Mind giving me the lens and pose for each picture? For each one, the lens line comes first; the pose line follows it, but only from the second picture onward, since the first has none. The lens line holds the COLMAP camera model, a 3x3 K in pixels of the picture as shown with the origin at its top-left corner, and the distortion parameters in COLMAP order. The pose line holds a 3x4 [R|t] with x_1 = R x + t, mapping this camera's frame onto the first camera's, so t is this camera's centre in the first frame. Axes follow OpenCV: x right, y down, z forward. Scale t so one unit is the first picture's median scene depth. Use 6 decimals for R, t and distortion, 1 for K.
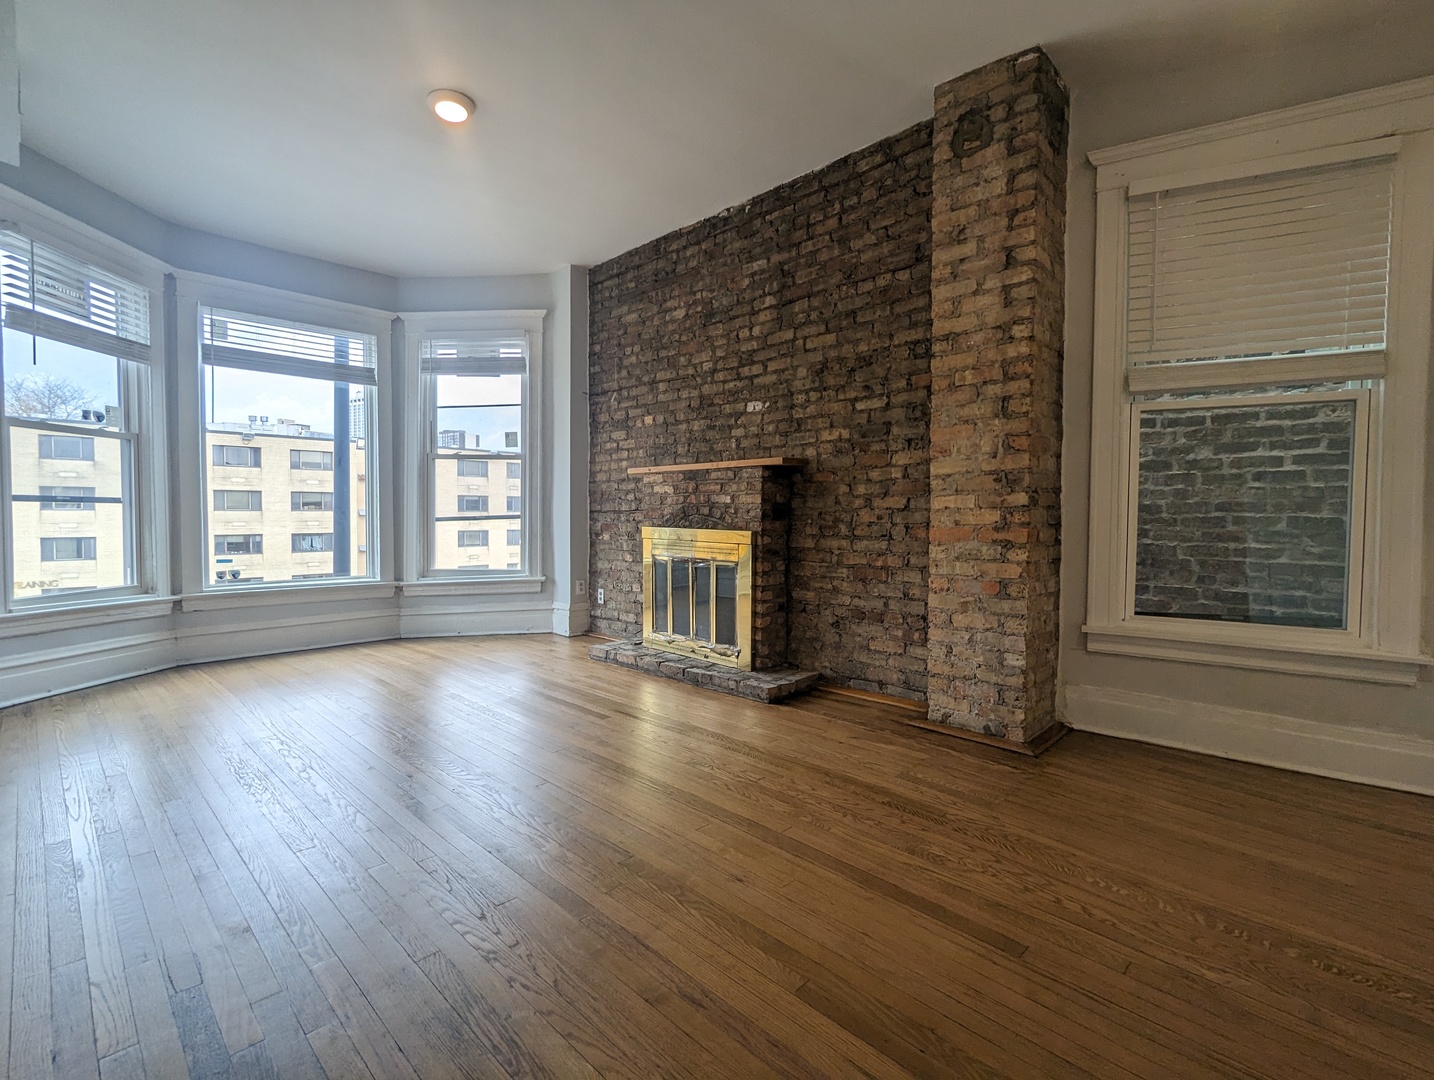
lens RADIAL K [[682.4, 0, 723.4], [0, 682.4, 532.7], [0, 0, 1]] dist [-0.002094, -0.000099]
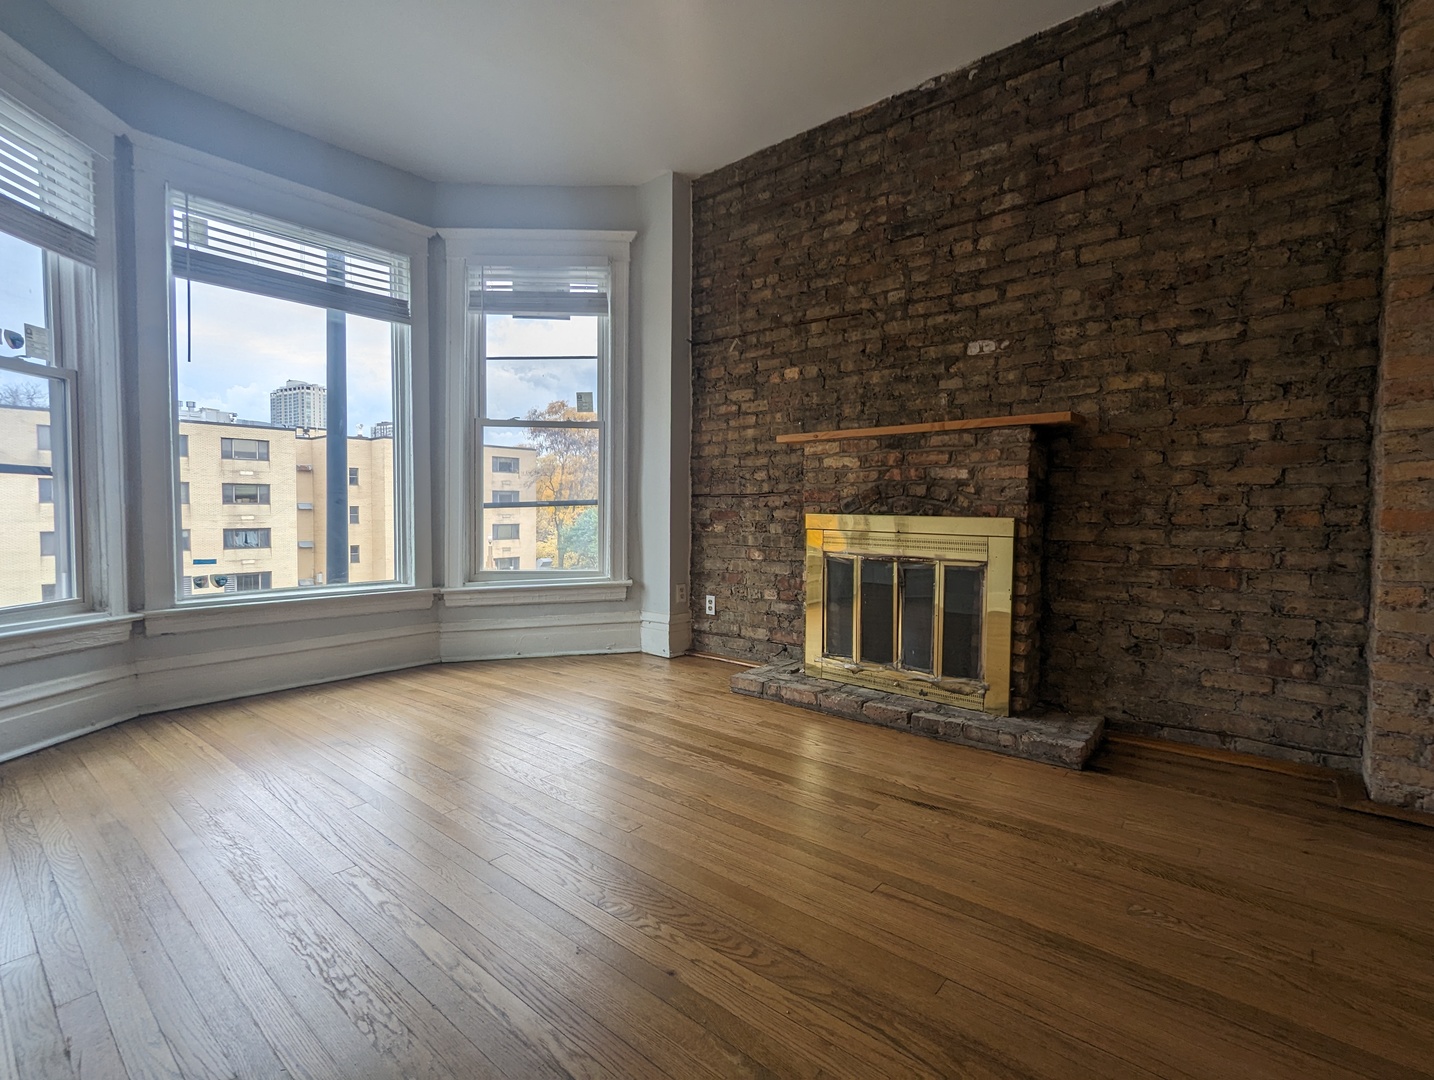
lens RADIAL K [[683.9, 0, 720.3], [0, 683.9, 533.1], [0, 0, 1]] dist [-0.008246, 0.007867]
pose [[0.997376, -0.000178, 0.072390, -0.281603], [-0.000338, 0.999975, 0.007119, 0.007736], [-0.072390, -0.007125, 0.997351, 0.288654]]
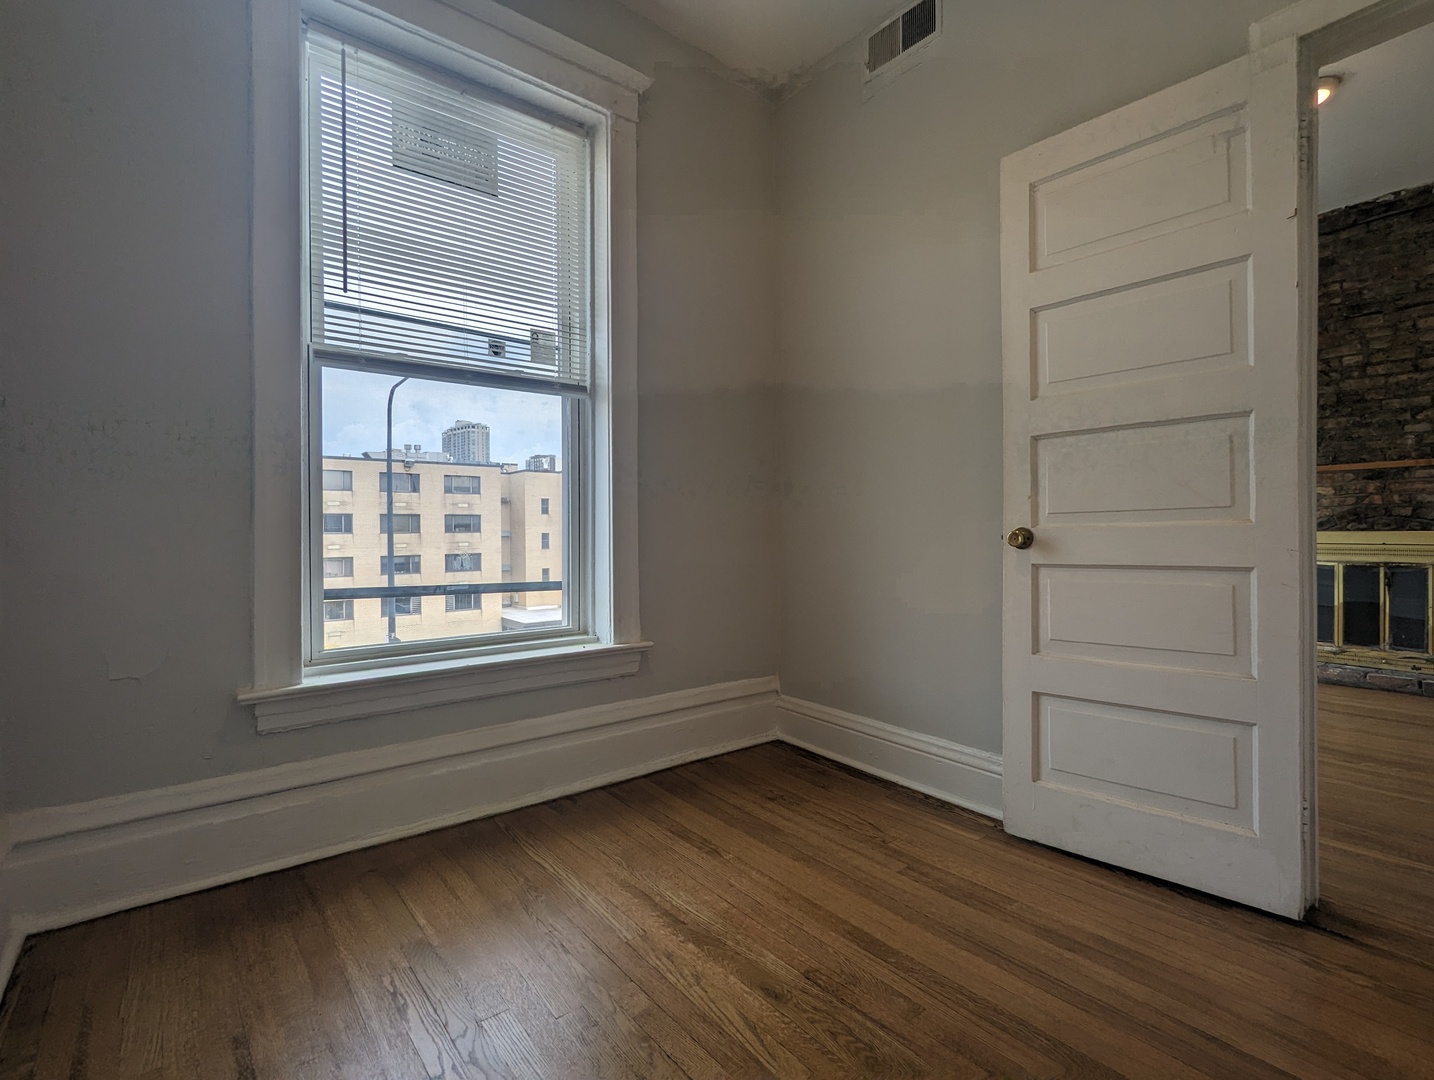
lens RADIAL K [[683.9, 0, 720.3], [0, 683.9, 533.1], [0, 0, 1]] dist [-0.008246, 0.007867]
pose [[0.993100, -0.012243, -0.116629, -0.829180], [0.009119, 0.999586, -0.027278, 0.014186], [0.116915, 0.026026, 0.992801, -0.038924]]
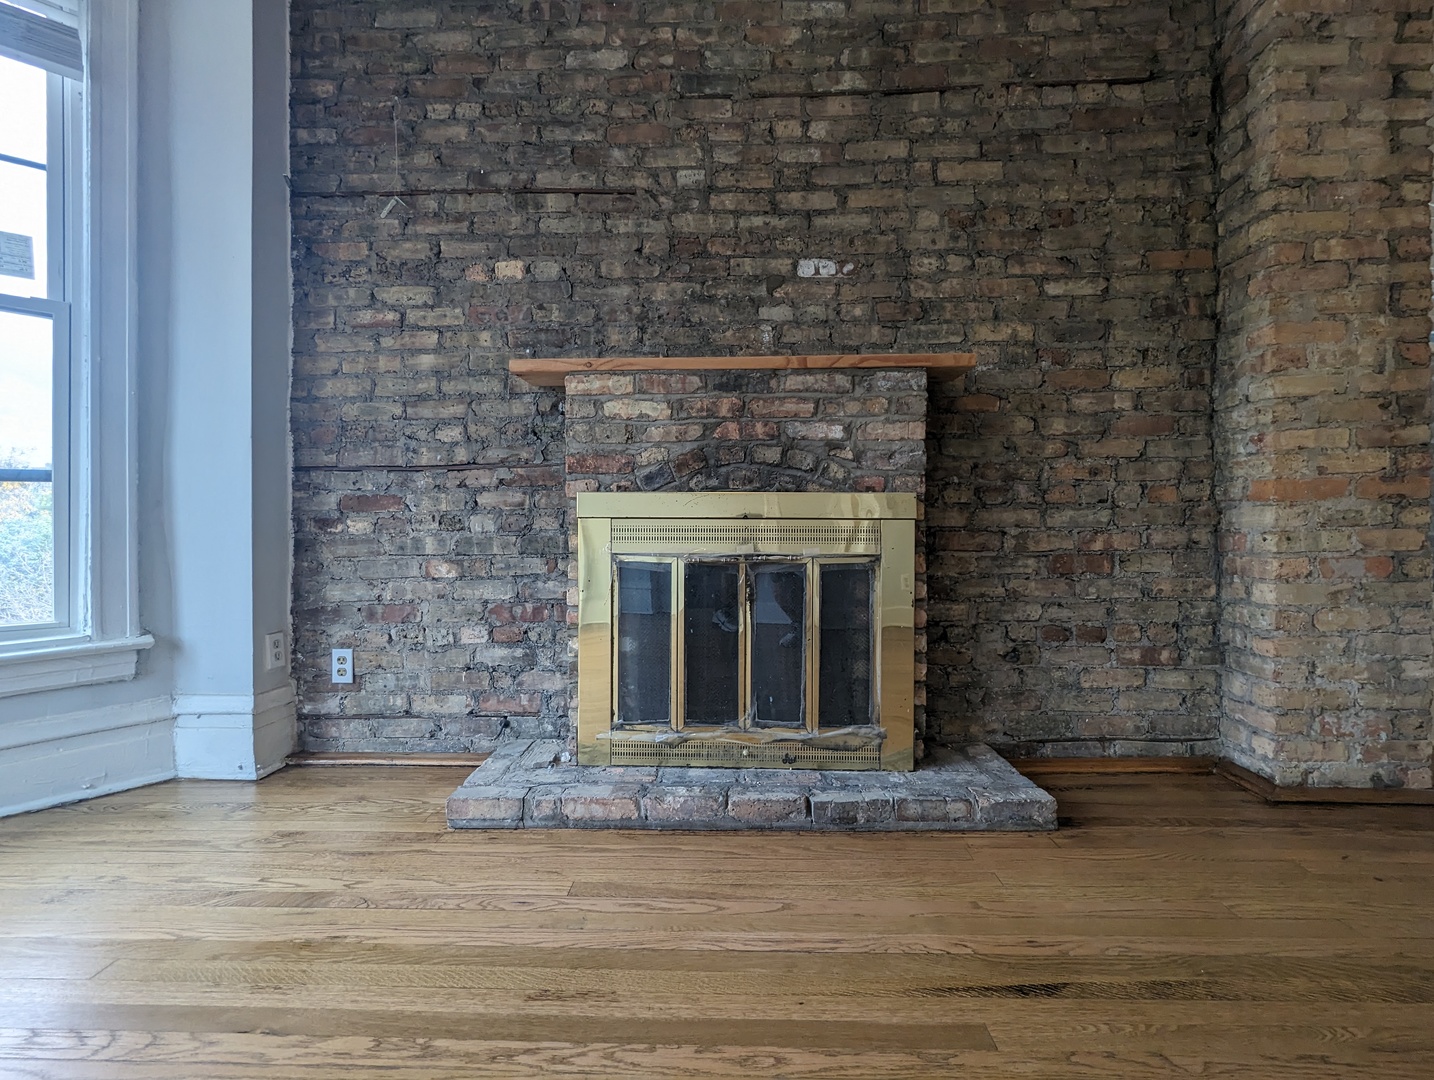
lens RADIAL K [[683.9, 0, 720.3], [0, 683.9, 533.1], [0, 0, 1]] dist [-0.008246, 0.007867]
pose [[0.731787, -0.007373, 0.681494, -0.372635], [0.026314, 0.999502, -0.017443, 0.029701], [-0.681025, 0.030697, 0.731616, 0.657509]]
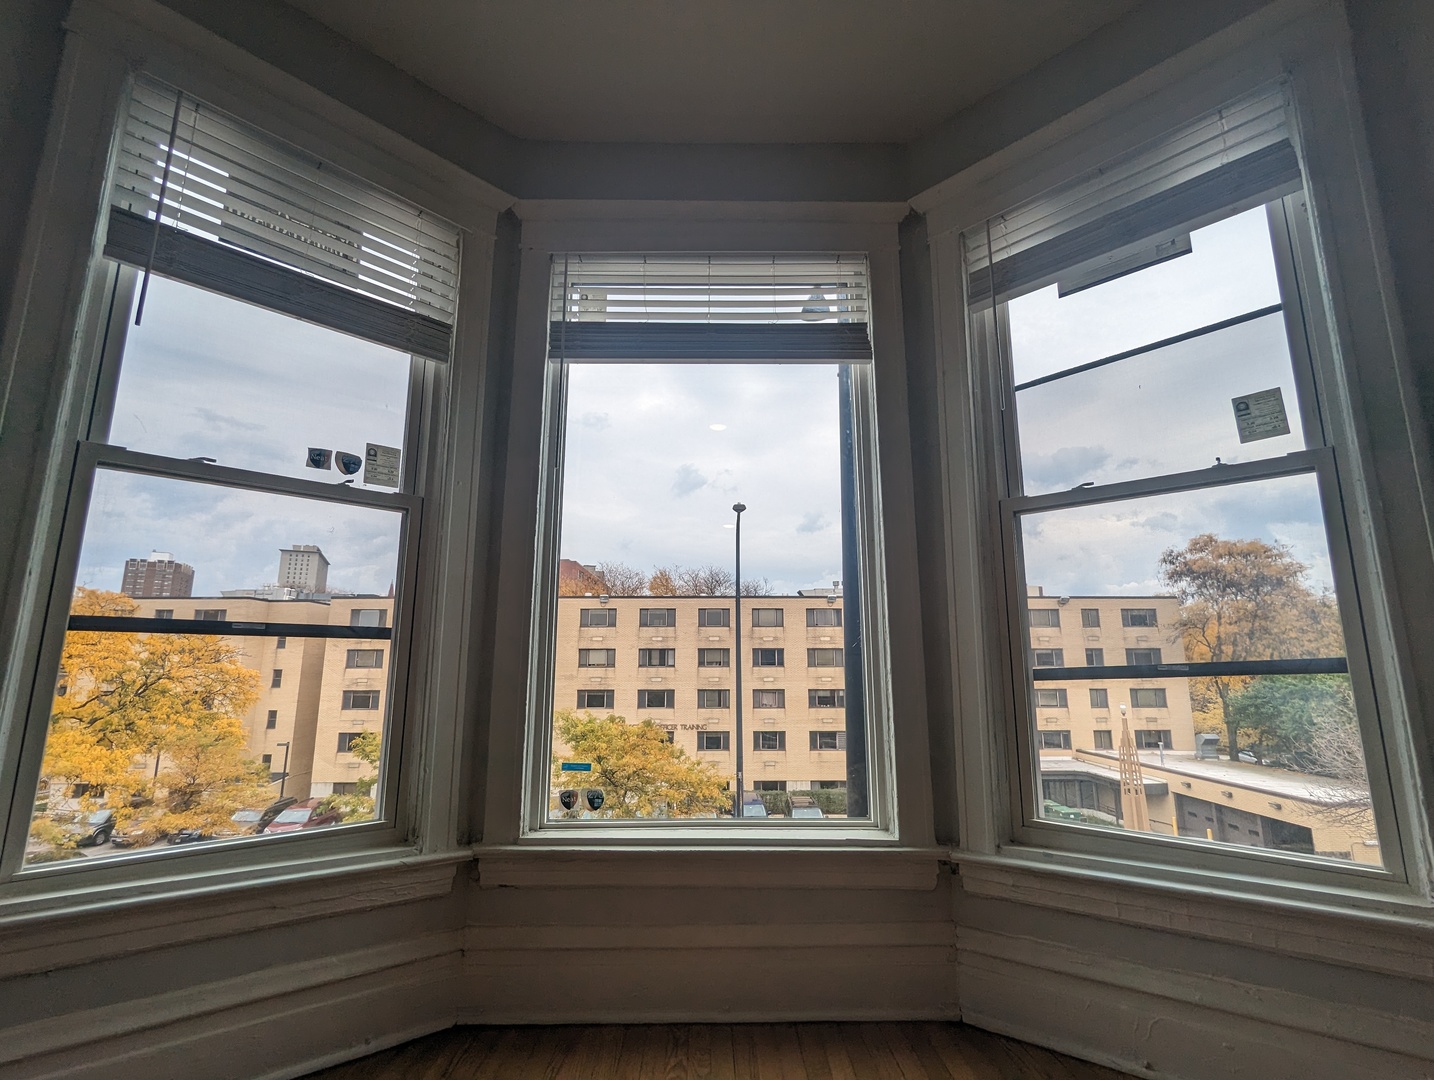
lens RADIAL K [[678.7, 0, 721.1], [0, 678.7, 534.2], [0, 0, 1]] dist [-0.004695, -0.001122]
pose [[0.706854, -0.141488, -0.693065, -0.366081], [-0.016743, 0.976170, -0.216360, -0.015366], [0.707162, 0.164539, 0.687640, 0.815027]]
